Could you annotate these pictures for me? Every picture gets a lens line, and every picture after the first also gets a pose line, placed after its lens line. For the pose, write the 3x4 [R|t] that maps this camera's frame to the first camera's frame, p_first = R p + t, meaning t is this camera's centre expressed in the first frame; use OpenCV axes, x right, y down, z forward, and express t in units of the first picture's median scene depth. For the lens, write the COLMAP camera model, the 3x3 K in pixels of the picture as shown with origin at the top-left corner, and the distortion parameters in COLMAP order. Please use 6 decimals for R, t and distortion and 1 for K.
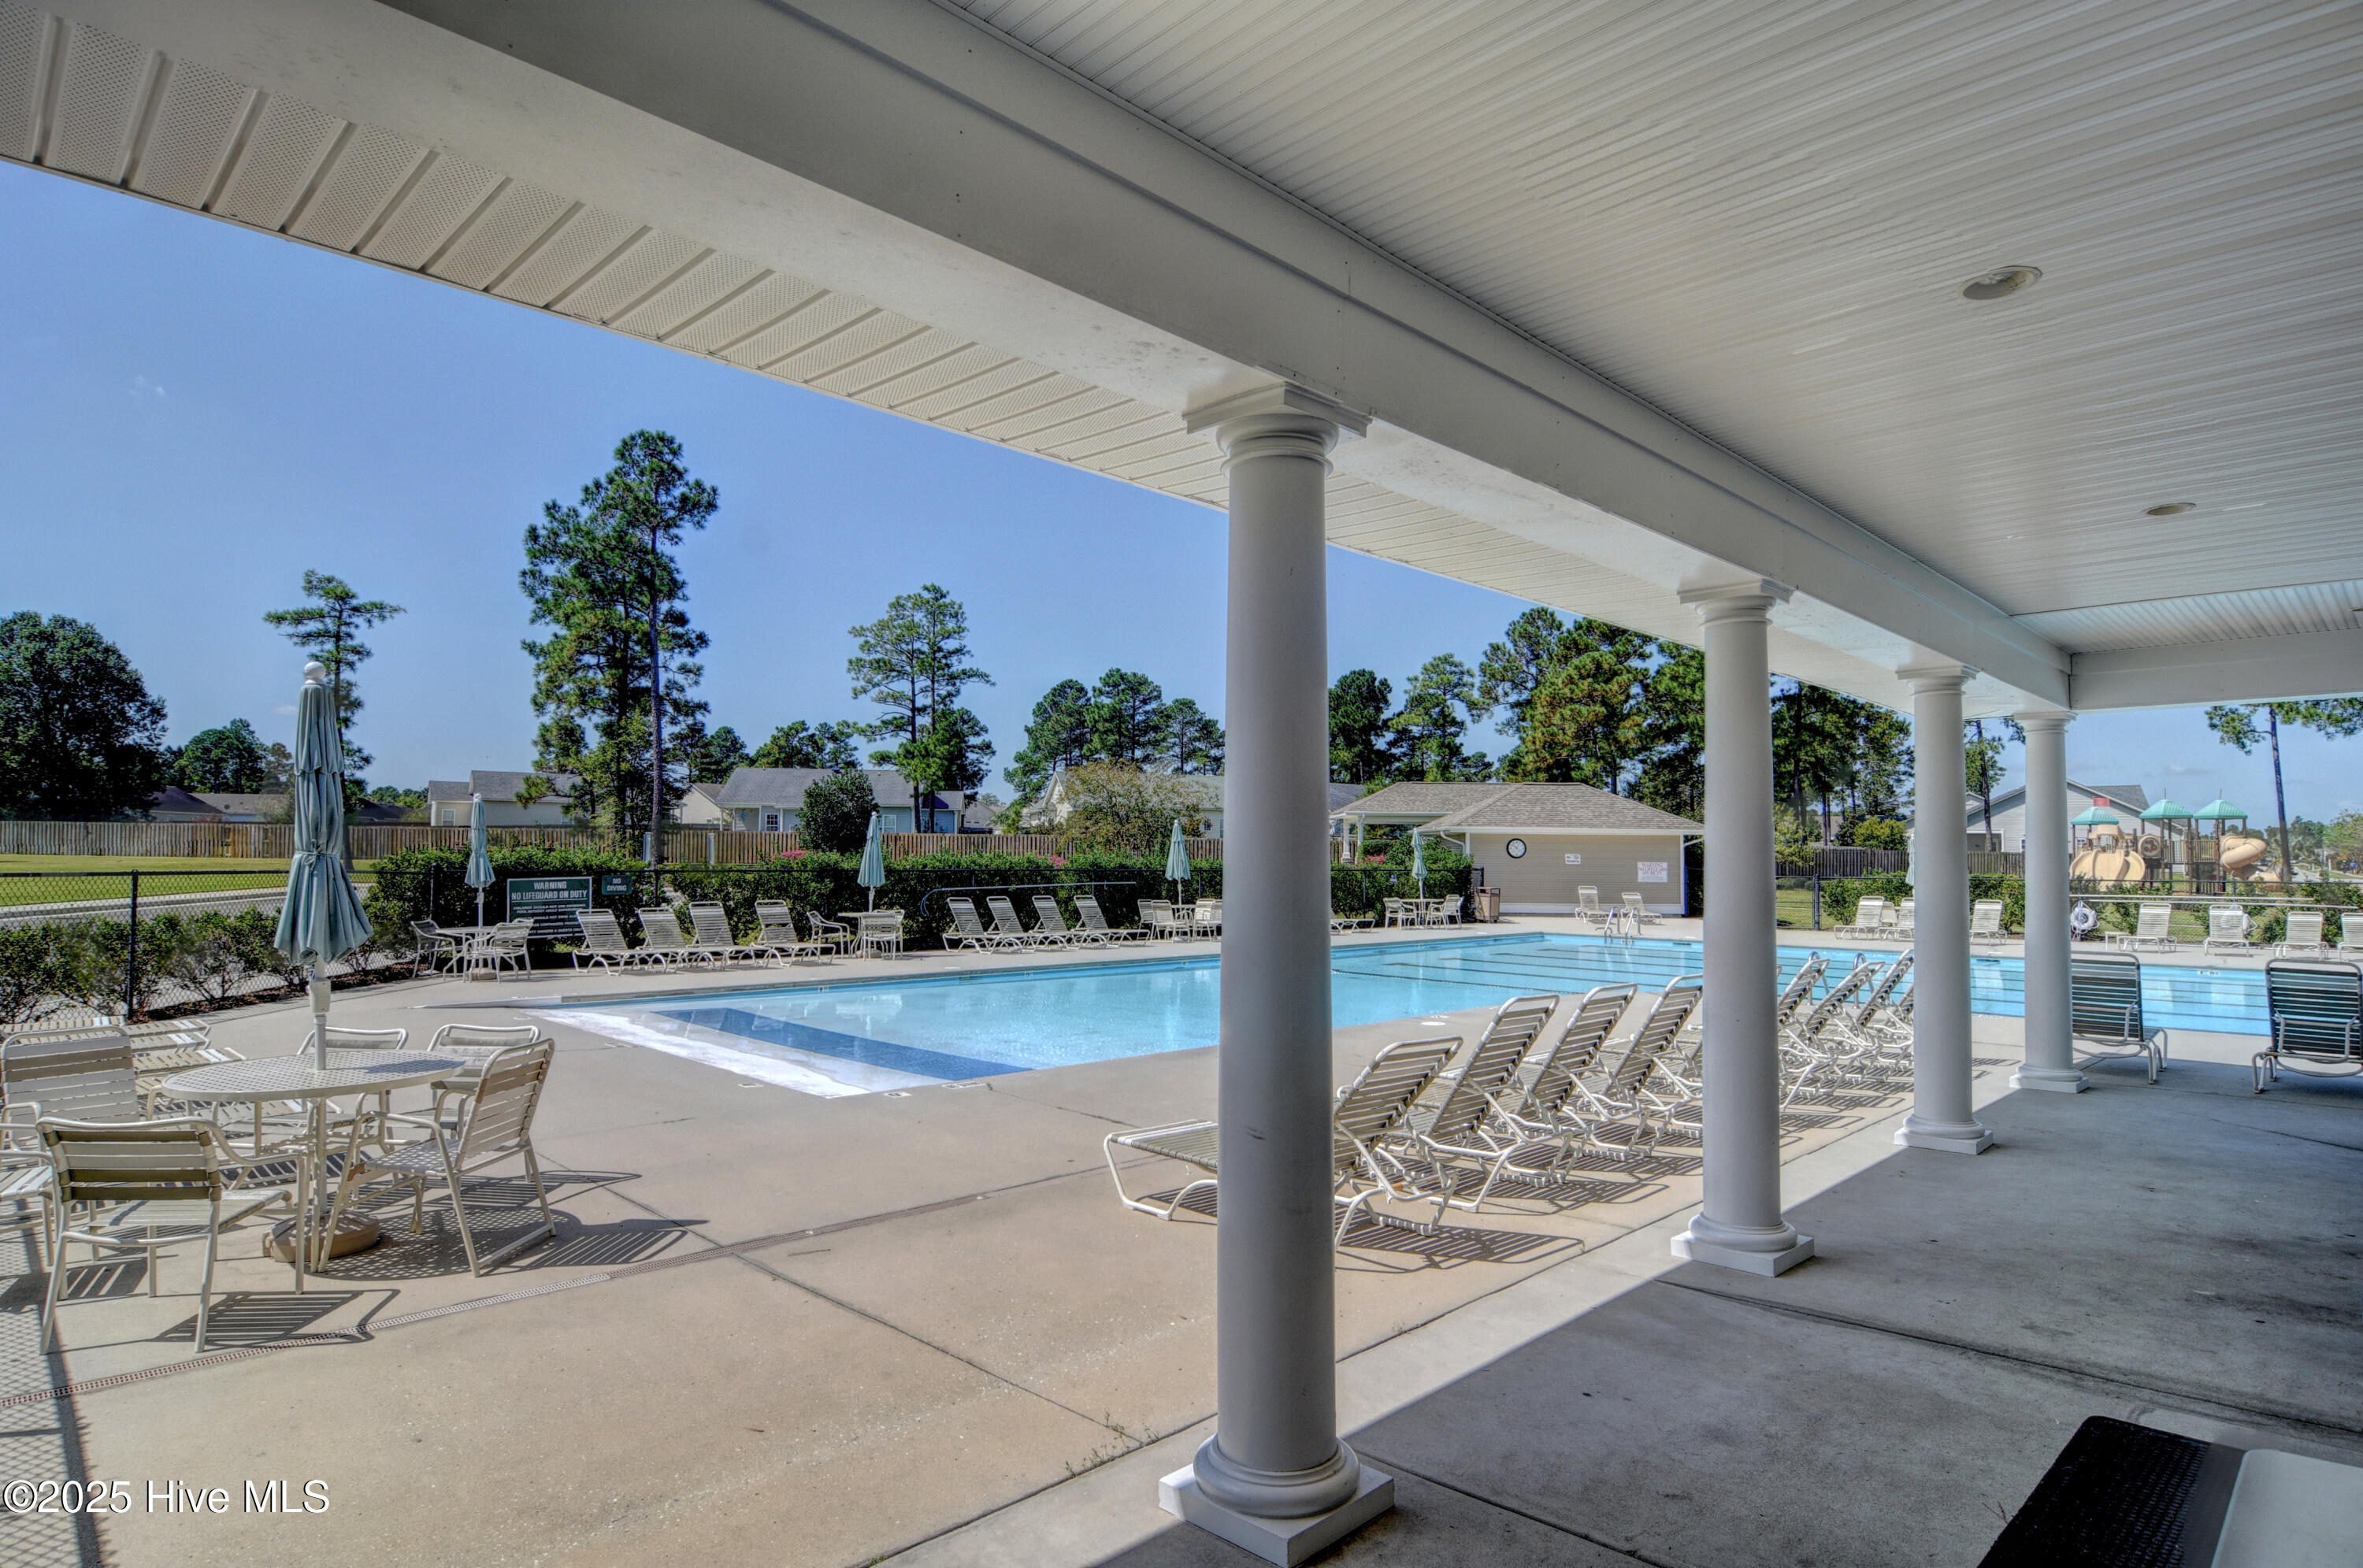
lens RADIAL K [[1251.9, 0, 1178.3], [0, 1251.9, 790.9], [0, 0, 1]] dist [-0.000845, -0.000363]
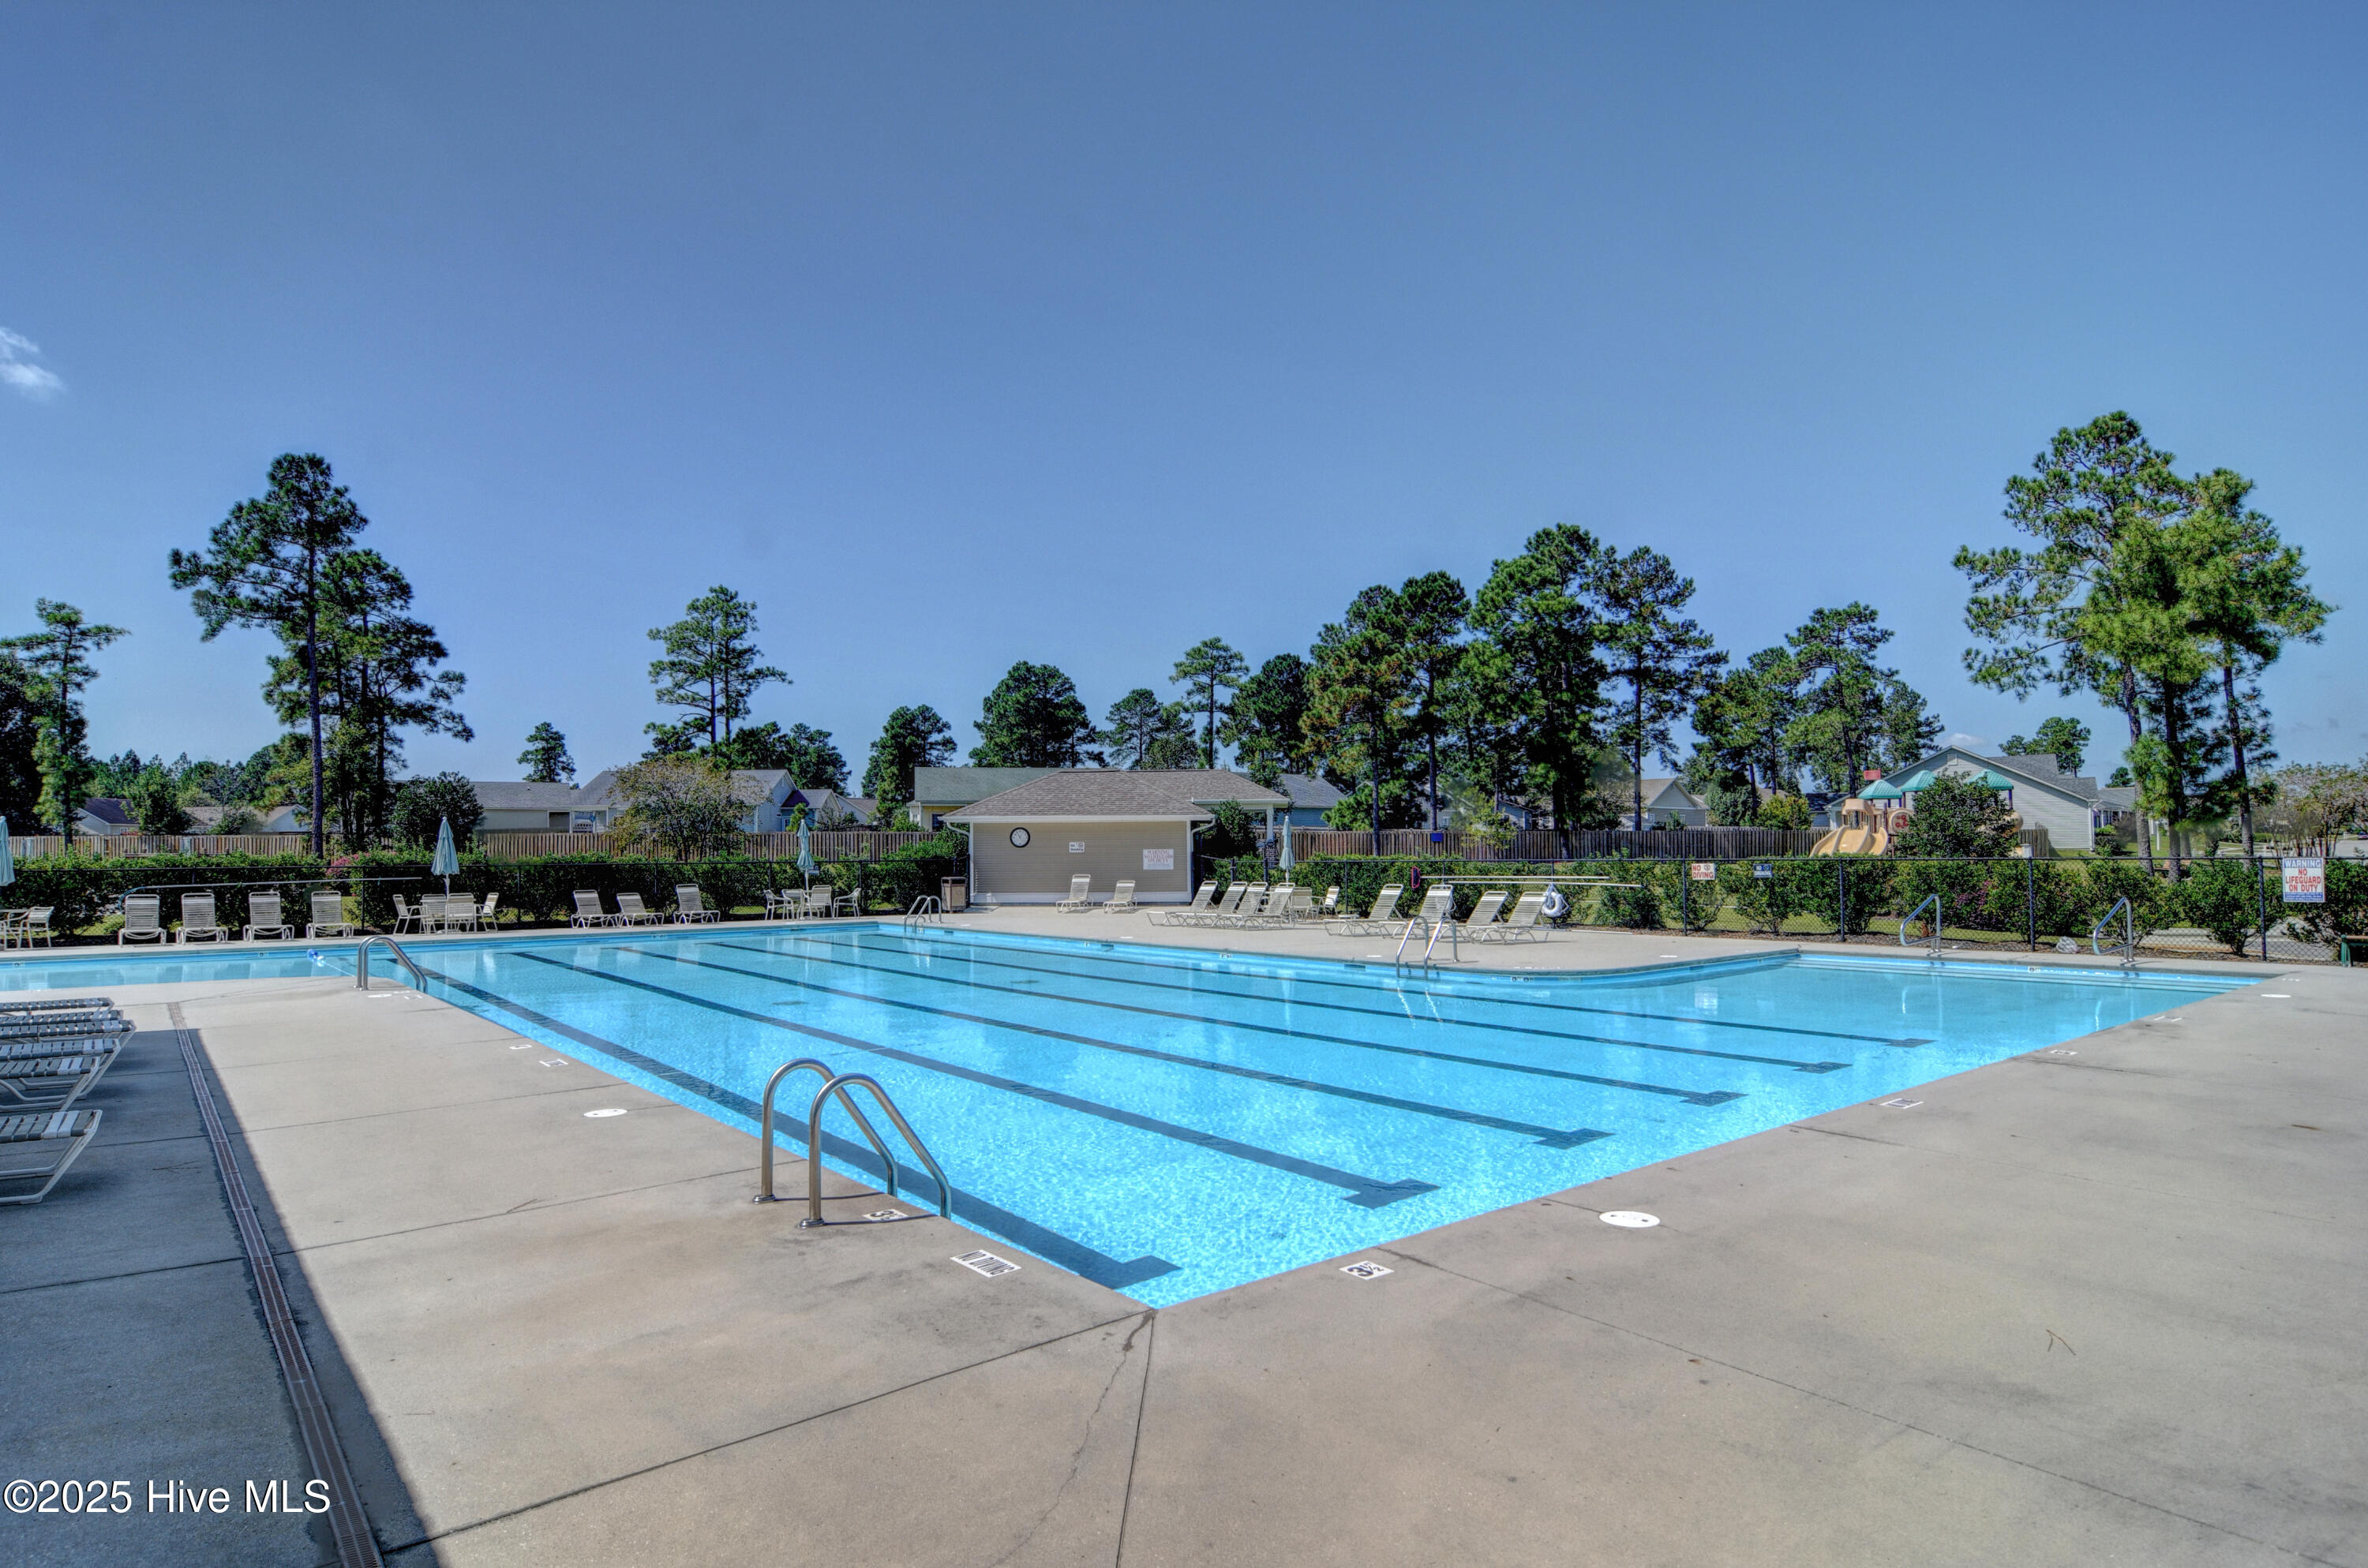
lens RADIAL K [[1279.5, 0, 1187.5], [0, 1279.5, 797.8], [0, 0, 1]] dist [0.001860, -0.017366]
pose [[0.995185, -0.021410, -0.095647, 0.292799], [0.022505, 0.999693, 0.010378, 0.004214], [0.095396, -0.012480, 0.995361, 0.006047]]
